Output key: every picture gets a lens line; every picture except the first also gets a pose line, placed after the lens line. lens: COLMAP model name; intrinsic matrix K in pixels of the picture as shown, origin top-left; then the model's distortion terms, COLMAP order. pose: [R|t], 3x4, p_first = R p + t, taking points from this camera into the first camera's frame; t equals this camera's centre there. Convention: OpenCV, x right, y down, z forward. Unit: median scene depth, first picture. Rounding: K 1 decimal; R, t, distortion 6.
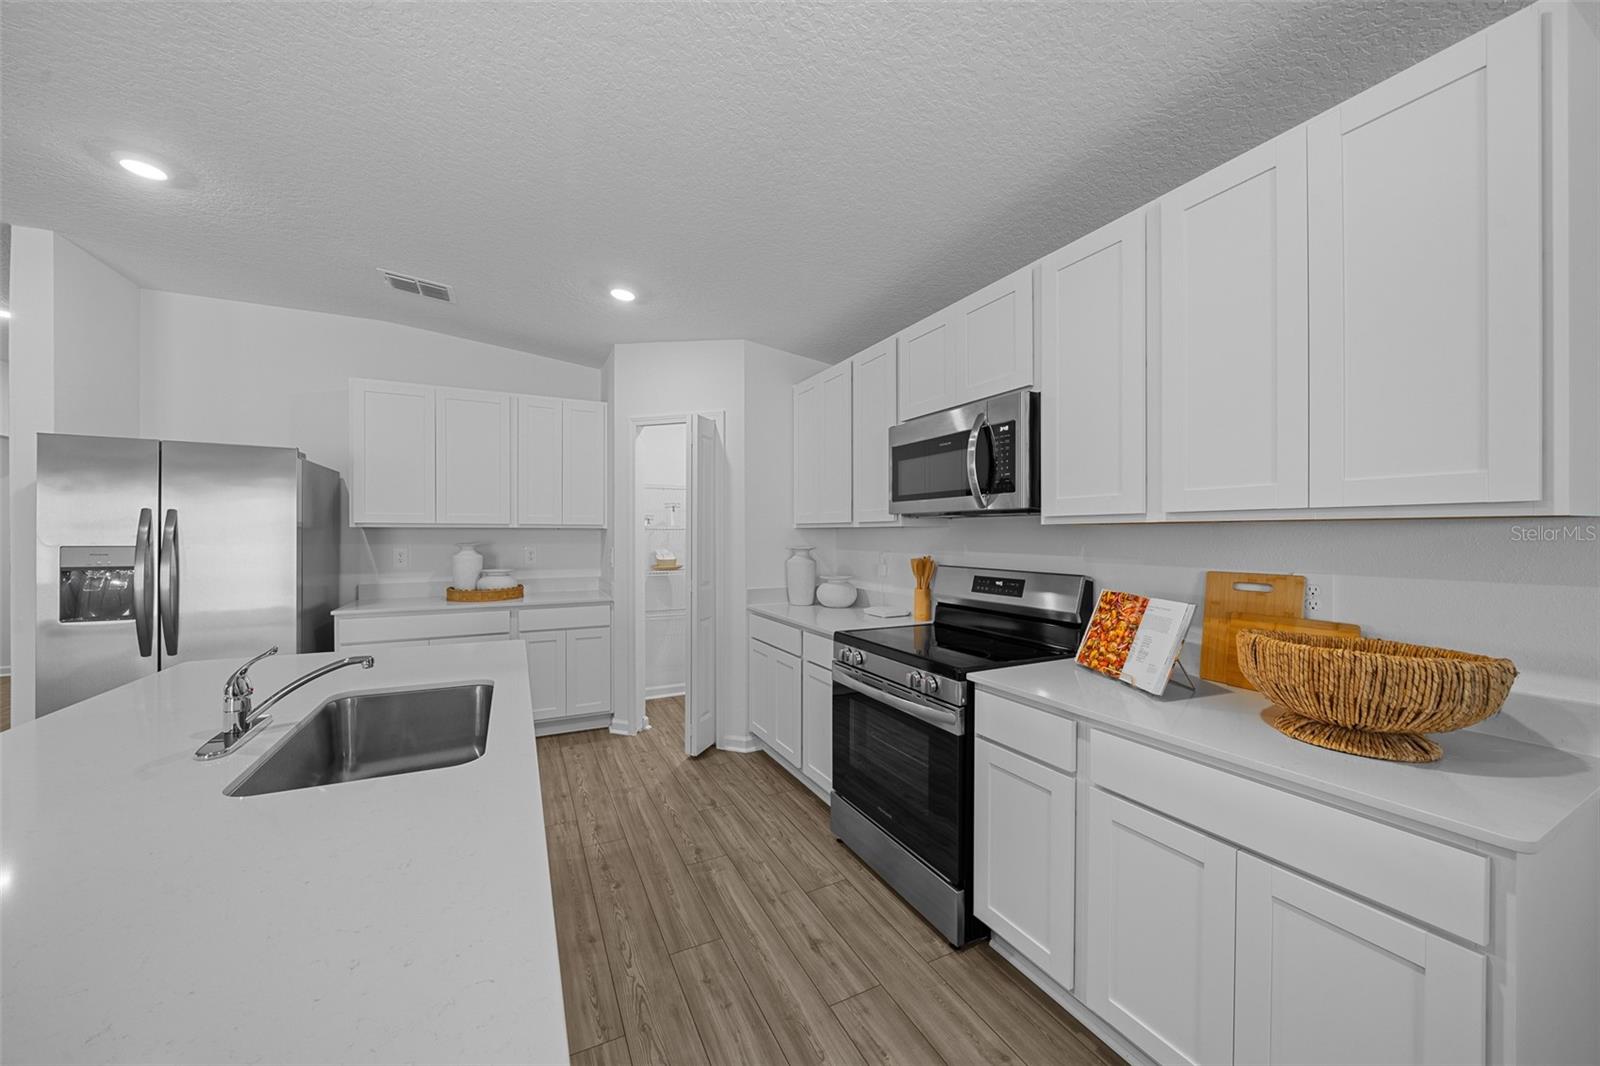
lens RADIAL K [[560.1, 0, 778.6], [0, 560.1, 525.9], [0, 0, 1]] dist [-0.000267, -0.000098]
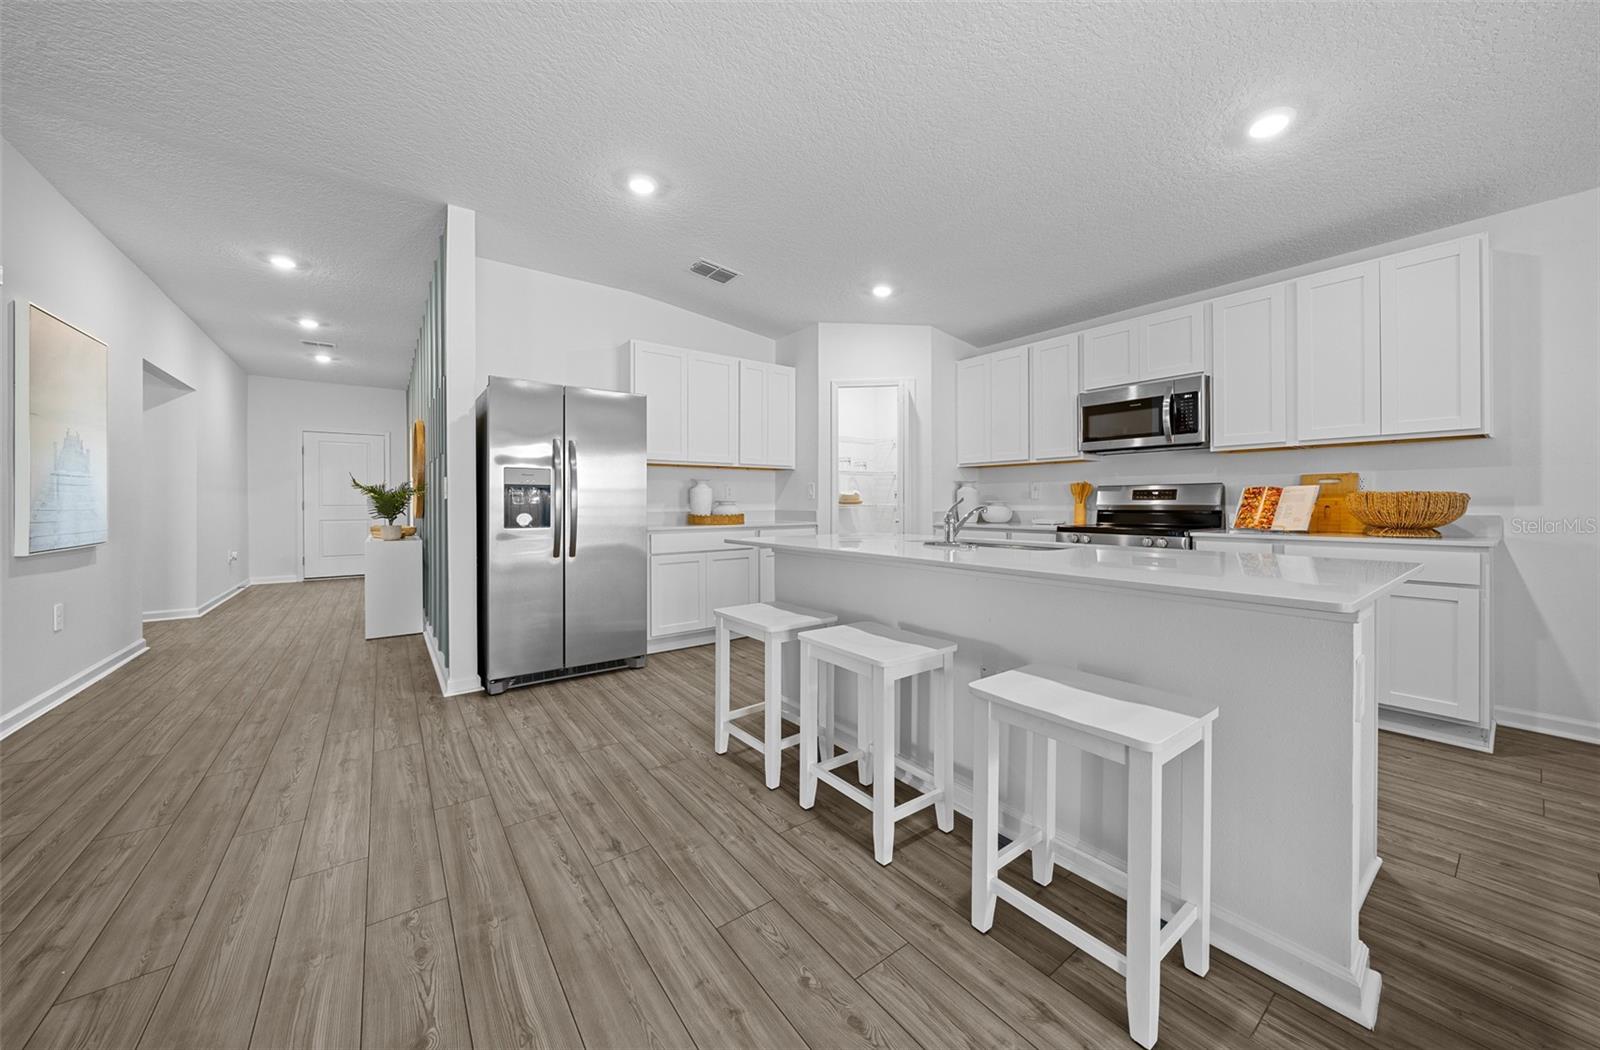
lens RADIAL K [[560.1, 0, 801.4], [0, 560.1, 498.1], [0, 0, 1]] dist [-0.000267, -0.000098]
pose [[0.979775, -0.004663, 0.200048, -0.871845], [0.003470, 0.999974, 0.006312, 0.097619], [-0.200072, -0.005490, 0.979766, -0.353267]]
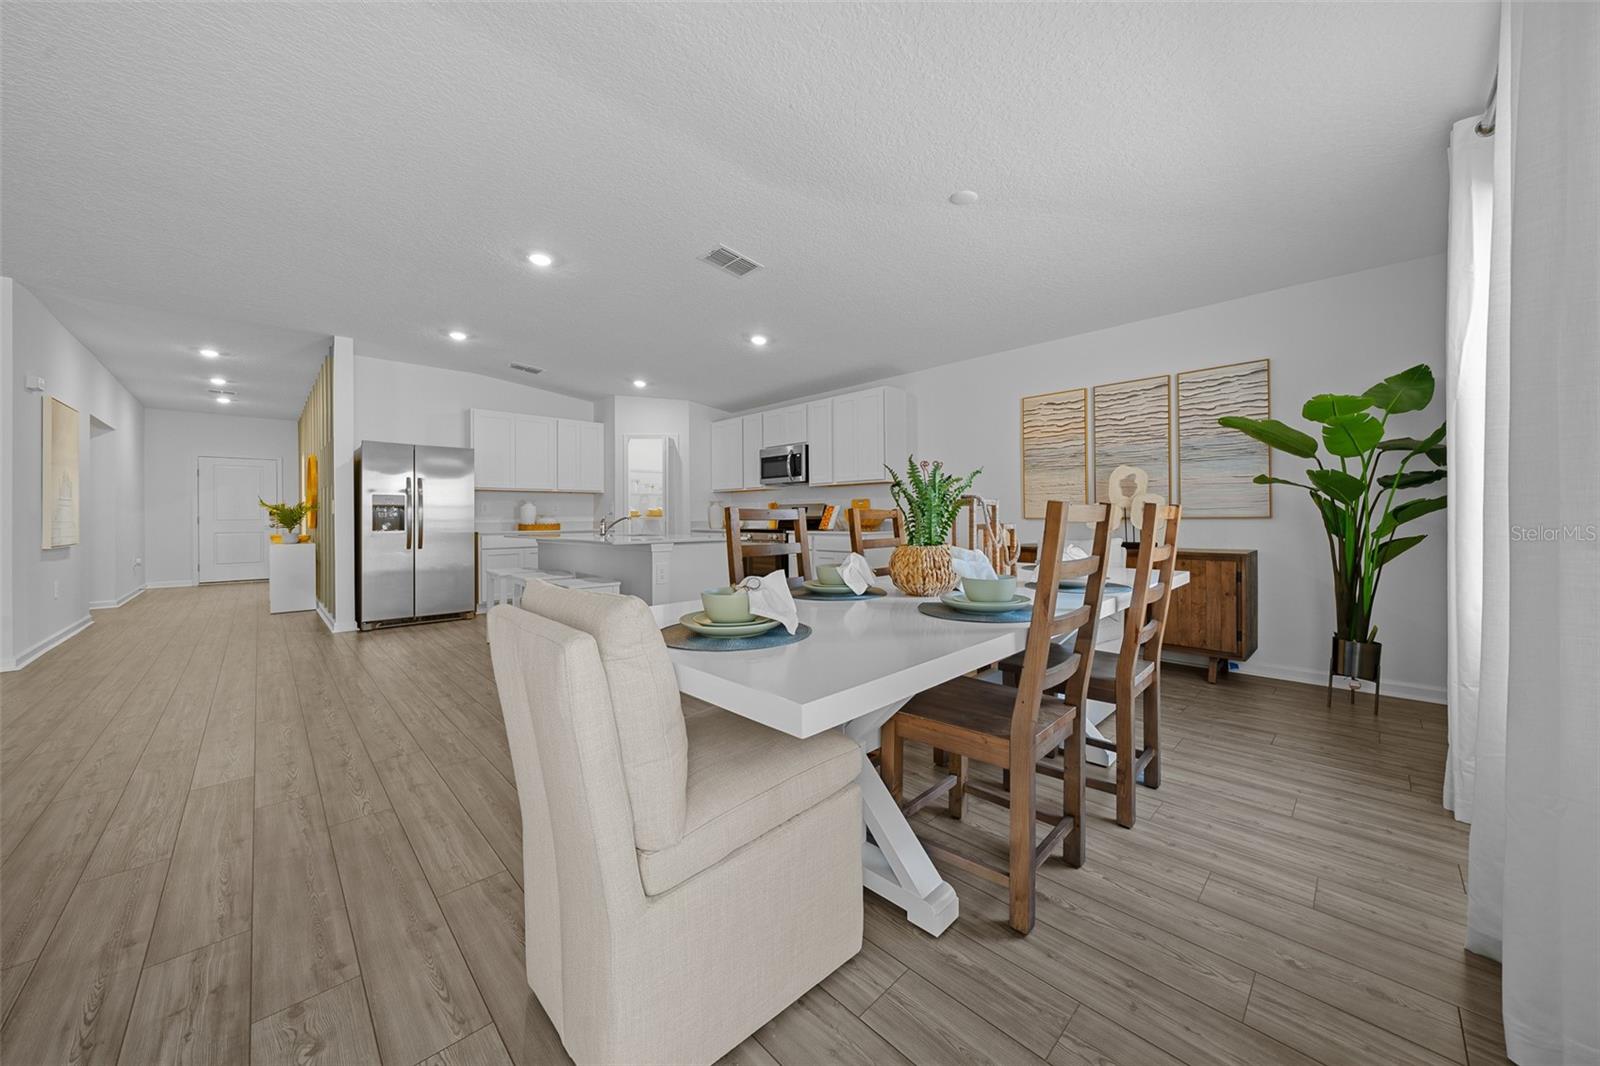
lens RADIAL K [[560.1, 0, 828.1], [0, 560.1, 511.5], [0, 0, 1]] dist [-0.000267, -0.000098]
pose [[0.937574, -0.006544, 0.347725, -0.408698], [0.005287, 0.999976, 0.004563, 0.096474], [-0.347746, -0.002440, 0.937585, -1.535325]]
